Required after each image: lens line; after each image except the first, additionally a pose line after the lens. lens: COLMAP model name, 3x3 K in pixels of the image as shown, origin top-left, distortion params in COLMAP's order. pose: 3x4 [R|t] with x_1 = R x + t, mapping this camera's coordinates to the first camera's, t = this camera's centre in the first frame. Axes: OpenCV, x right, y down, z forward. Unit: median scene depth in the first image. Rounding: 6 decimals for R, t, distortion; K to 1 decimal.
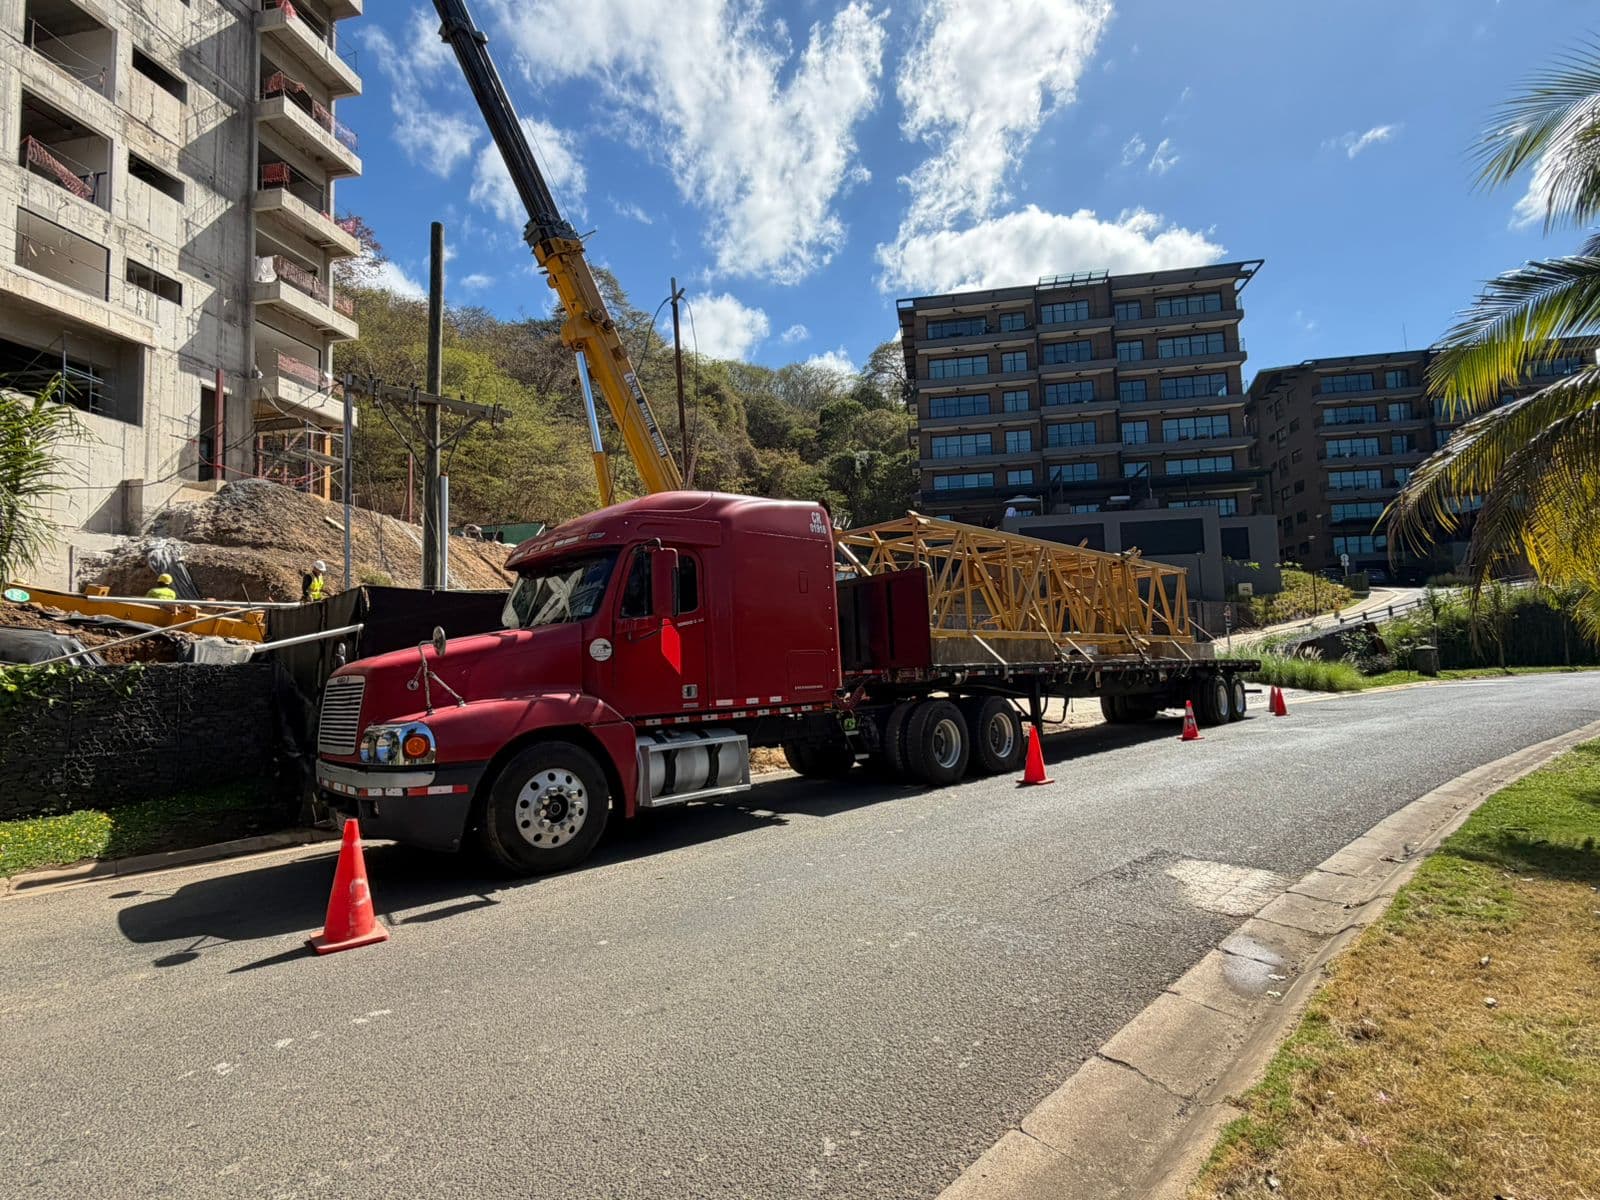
lens RADIAL K [[757.5, 0, 800.0], [0, 757.5, 600.0], [0, 0, 1]] dist [-0.000089, 0.000246]
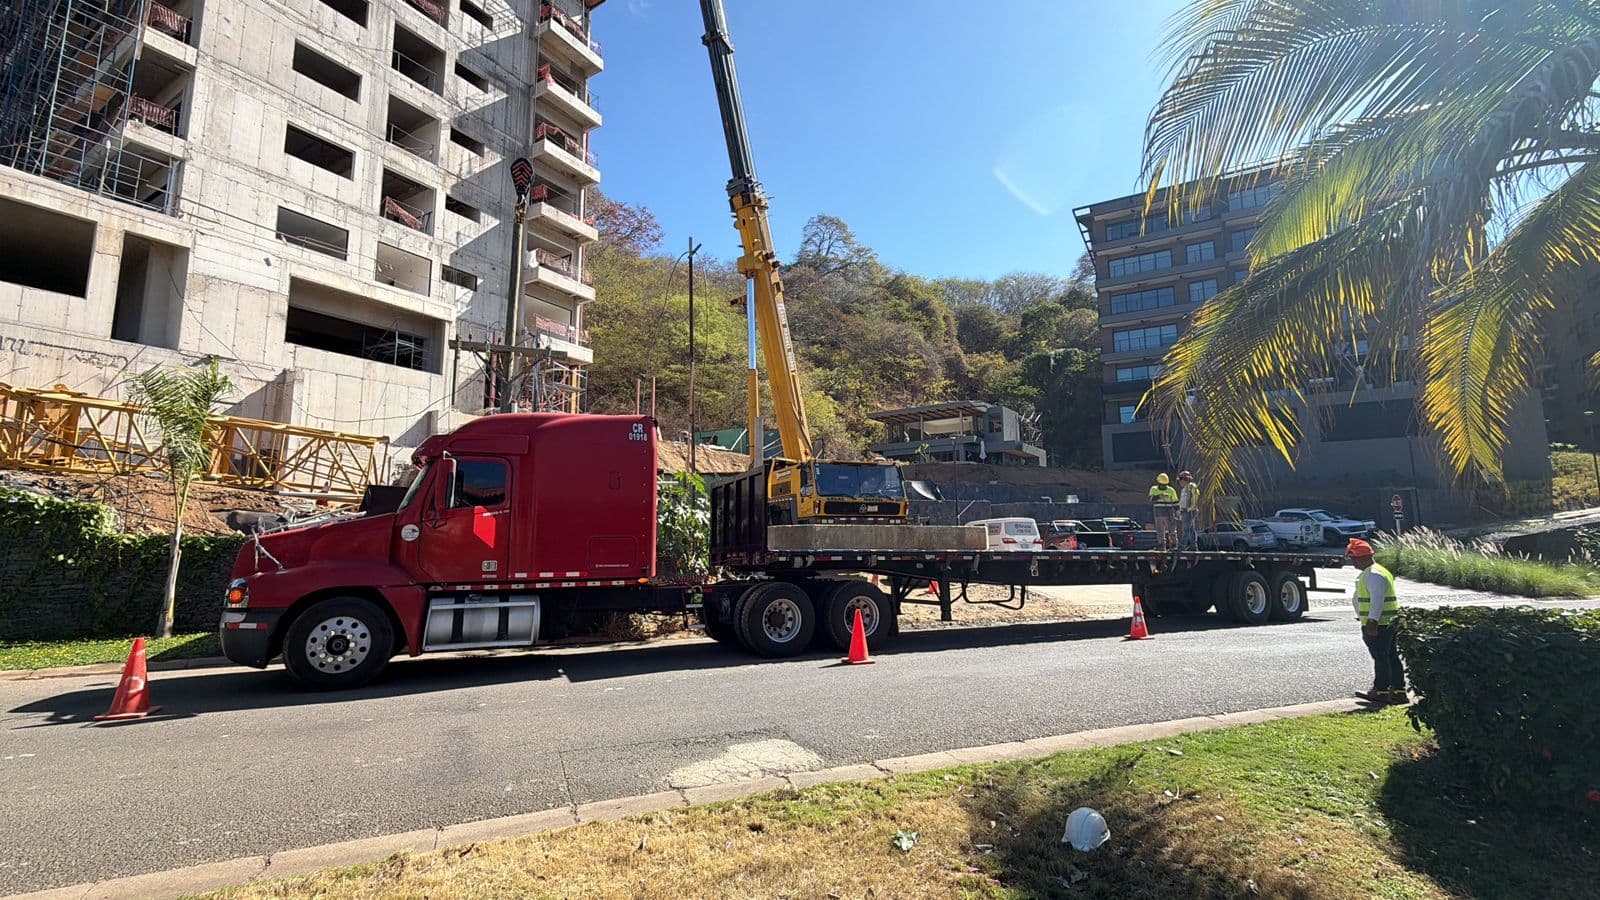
lens RADIAL K [[656.1, 0, 800.0], [0, 656.1, 450.0], [0, 0, 1]] dist [0.002270, 0.000325]
pose [[0.942405, -0.022711, -0.333703, 0.208478], [0.003580, 0.998320, -0.057835, -0.003388], [0.334456, 0.053310, 0.940902, 0.025972]]
